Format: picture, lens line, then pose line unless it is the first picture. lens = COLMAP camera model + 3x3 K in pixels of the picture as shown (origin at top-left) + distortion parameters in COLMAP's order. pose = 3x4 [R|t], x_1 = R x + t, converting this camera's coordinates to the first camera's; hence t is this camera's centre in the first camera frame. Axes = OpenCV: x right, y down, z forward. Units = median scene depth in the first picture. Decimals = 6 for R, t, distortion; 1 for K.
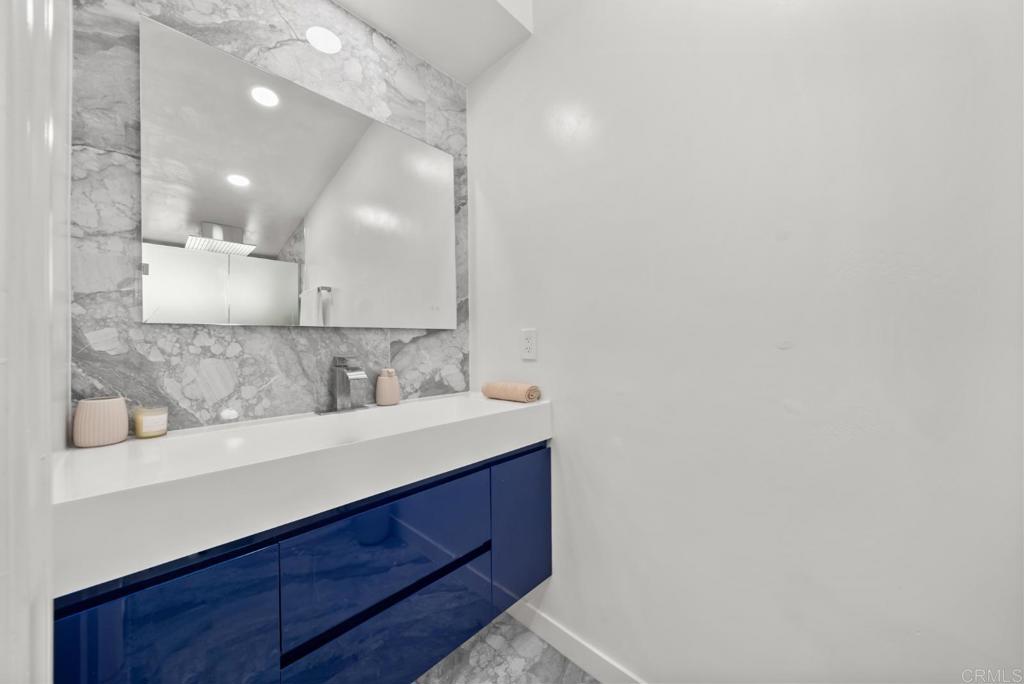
lens RADIAL K [[354.9, 0, 512.0], [0, 354.9, 342.0], [0, 0, 1]] dist [-0.002531, -0.000180]
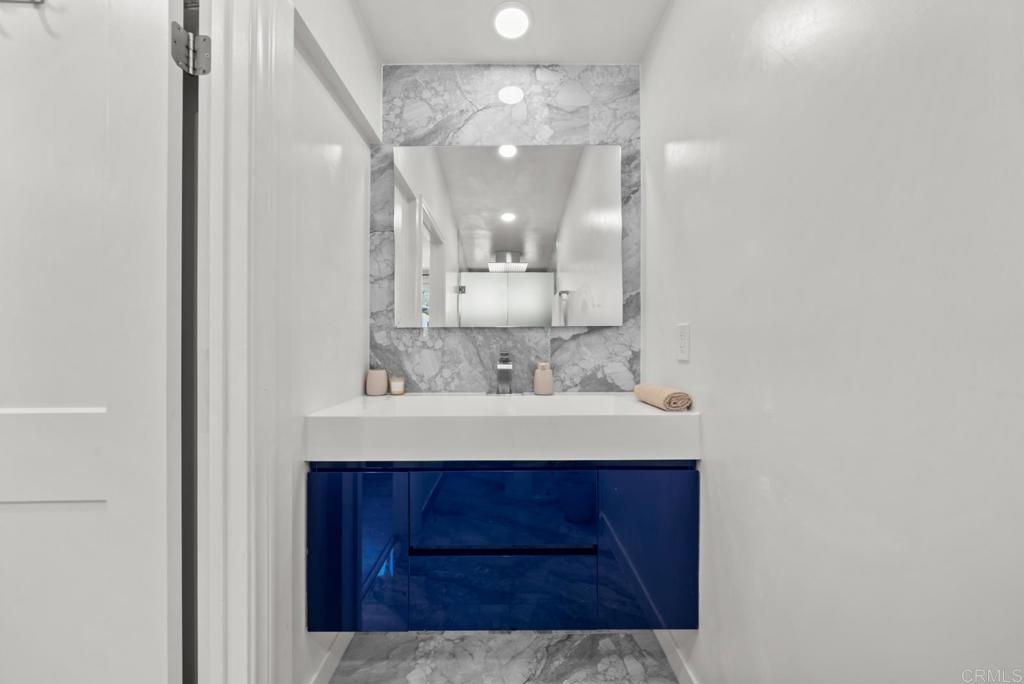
lens RADIAL K [[354.9, 0, 512.0], [0, 354.9, 342.0], [0, 0, 1]] dist [-0.002531, -0.000180]
pose [[0.696778, 0.007574, -0.717247, 0.378462], [-0.001668, 0.999959, 0.008940, -0.000304], [0.717285, -0.005033, 0.696762, 0.137754]]
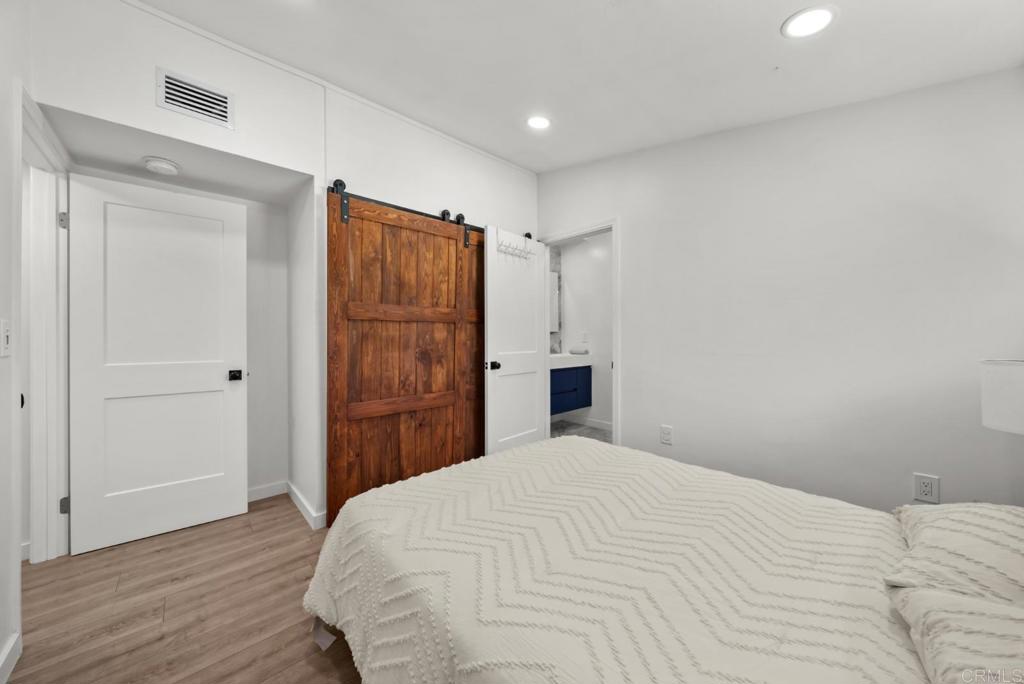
lens RADIAL K [[354.9, 0, 512.0], [0, 354.9, 342.0], [0, 0, 1]] dist [-0.002531, -0.000180]
pose [[0.998232, 0.009039, -0.058742, -0.429558], [-0.008397, 0.999902, 0.011168, 0.022758], [0.058837, -0.010655, 0.998211, -2.305669]]
